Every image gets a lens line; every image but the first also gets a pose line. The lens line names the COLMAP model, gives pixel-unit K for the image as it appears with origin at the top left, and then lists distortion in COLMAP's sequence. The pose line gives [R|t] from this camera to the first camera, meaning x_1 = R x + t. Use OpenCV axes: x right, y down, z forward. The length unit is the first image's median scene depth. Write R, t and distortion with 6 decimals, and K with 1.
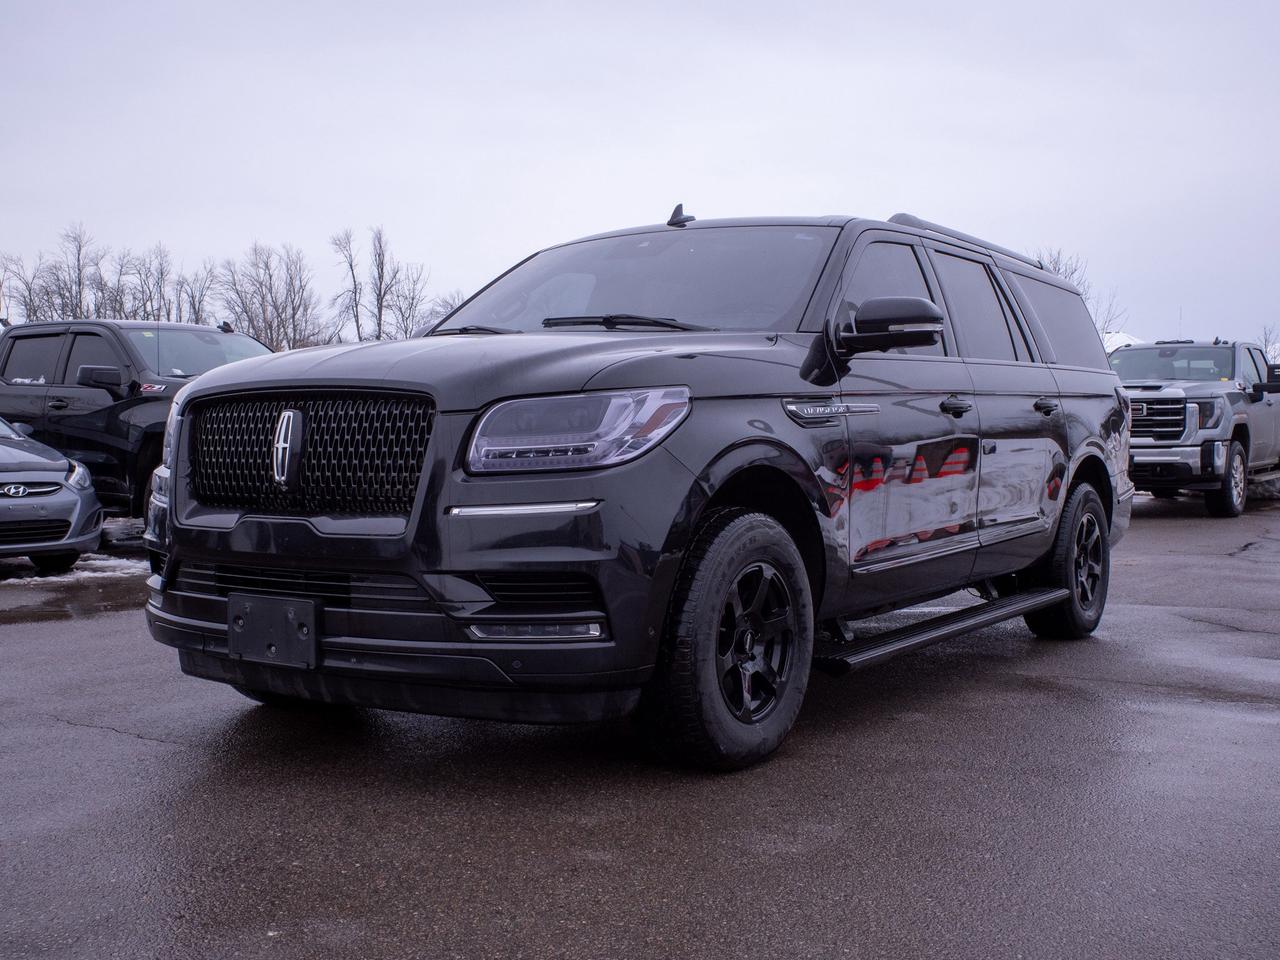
lens RADIAL K [[1502.6, 0, 640.0], [0, 1502.6, 480.0], [0, 0, 1]] dist [-0.029171, -0.001942]
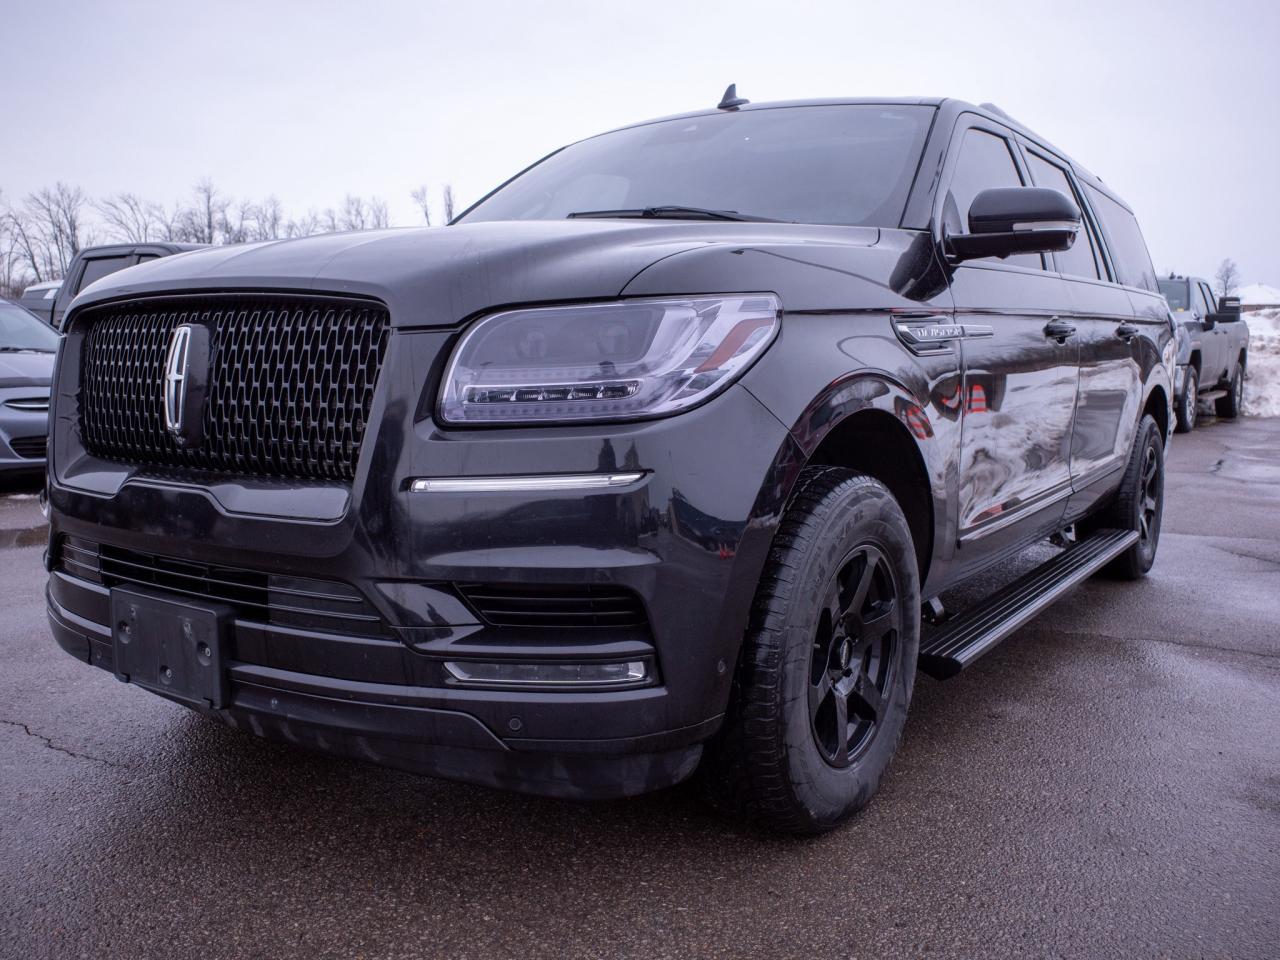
lens RADIAL K [[1154.6, 0, 640.0], [0, 1154.6, 480.0], [0, 0, 1]] dist [-0.044850, -0.011506]
pose [[0.999888, 0.011036, -0.010138, -0.022314], [-0.010173, 0.996616, 0.081572, -0.020388], [0.011004, -0.081460, 0.996616, 0.468867]]
